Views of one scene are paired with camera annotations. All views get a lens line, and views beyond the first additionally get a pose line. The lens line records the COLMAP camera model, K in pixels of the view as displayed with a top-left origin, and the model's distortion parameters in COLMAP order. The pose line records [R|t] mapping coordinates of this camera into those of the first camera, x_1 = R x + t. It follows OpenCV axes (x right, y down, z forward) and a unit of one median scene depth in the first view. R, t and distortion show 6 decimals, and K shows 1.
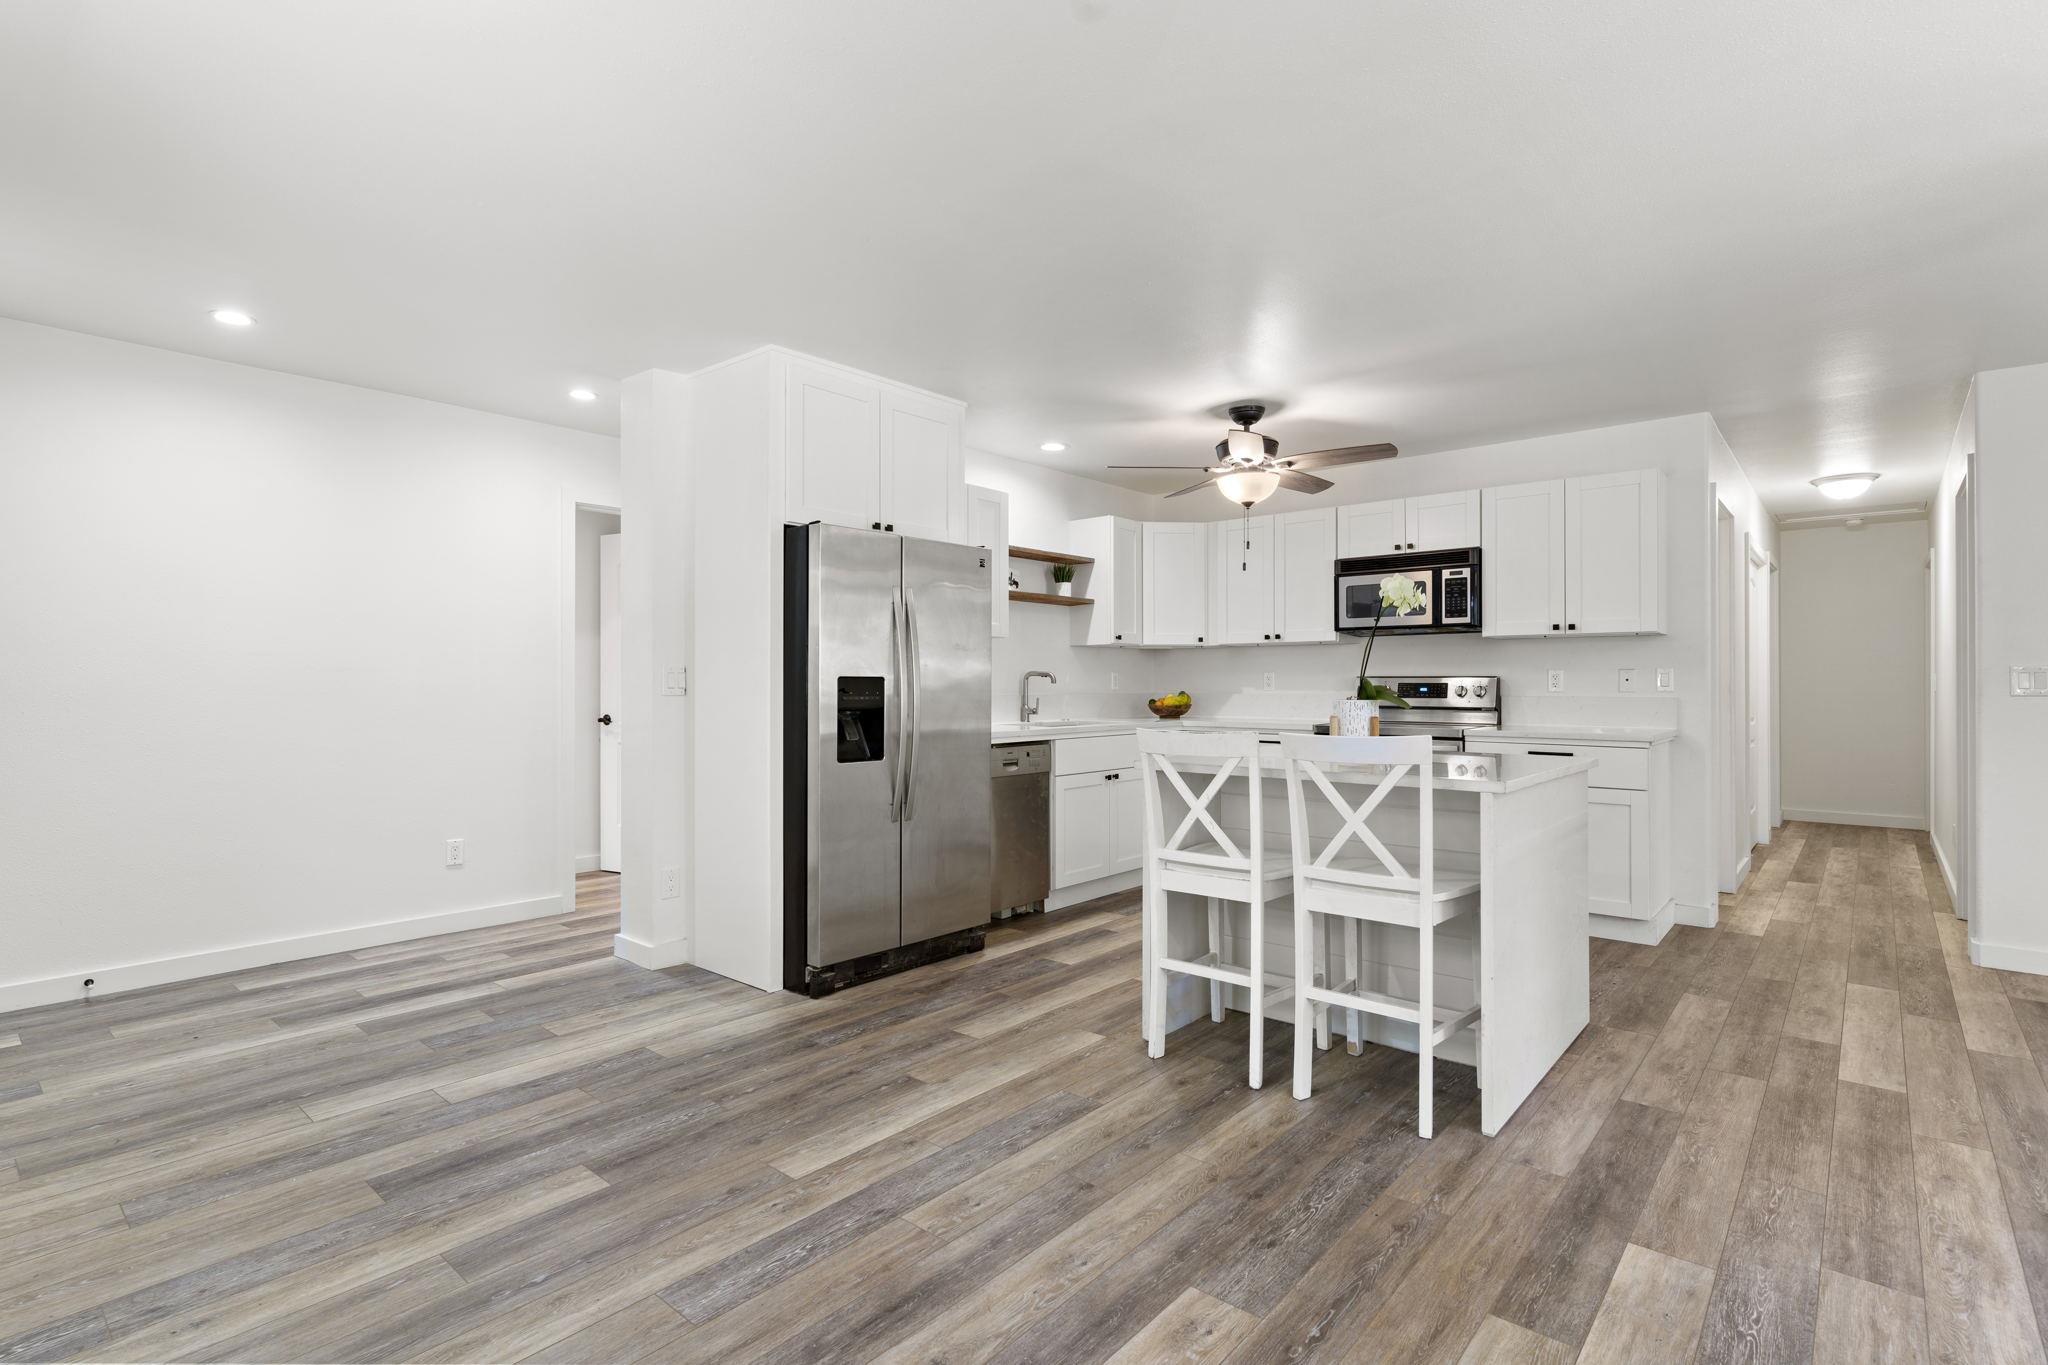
lens RADIAL K [[979.7, 0, 1026.7], [0, 979.7, 674.0], [0, 0, 1]] dist [0.000409, 0.000763]
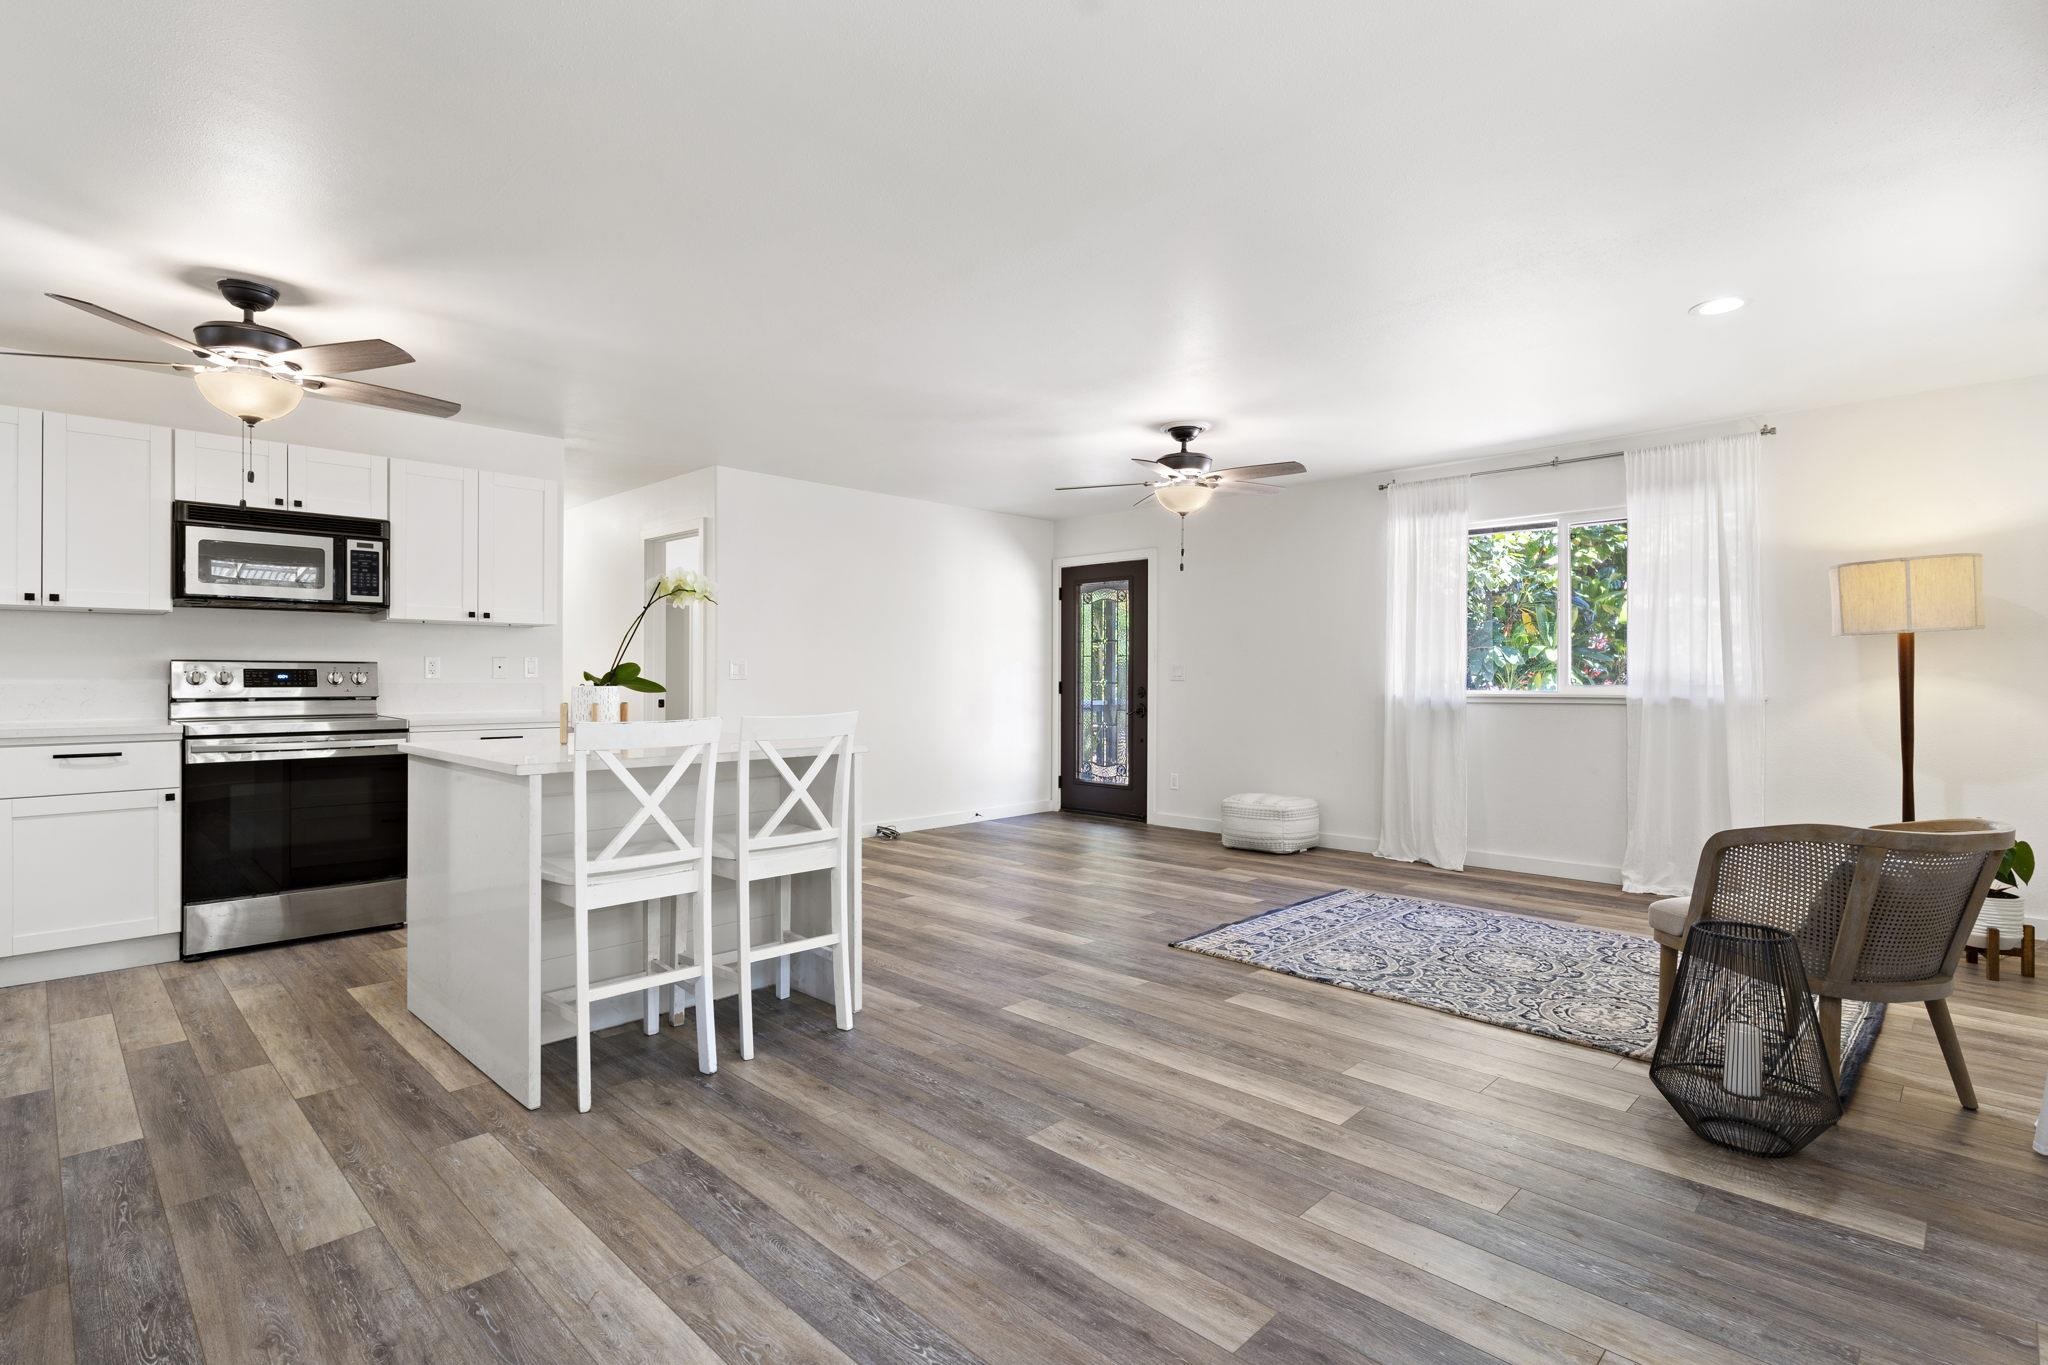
lens RADIAL K [[989.1, 0, 1024.6], [0, 989.1, 673.0], [0, 0, 1]] dist [0.001537, 0.000045]
pose [[0.065948, -0.000081, 0.997823, -0.723068], [-0.013051, 0.999914, 0.000944, 0.007248], [-0.997738, -0.013085, 0.065941, 0.589459]]
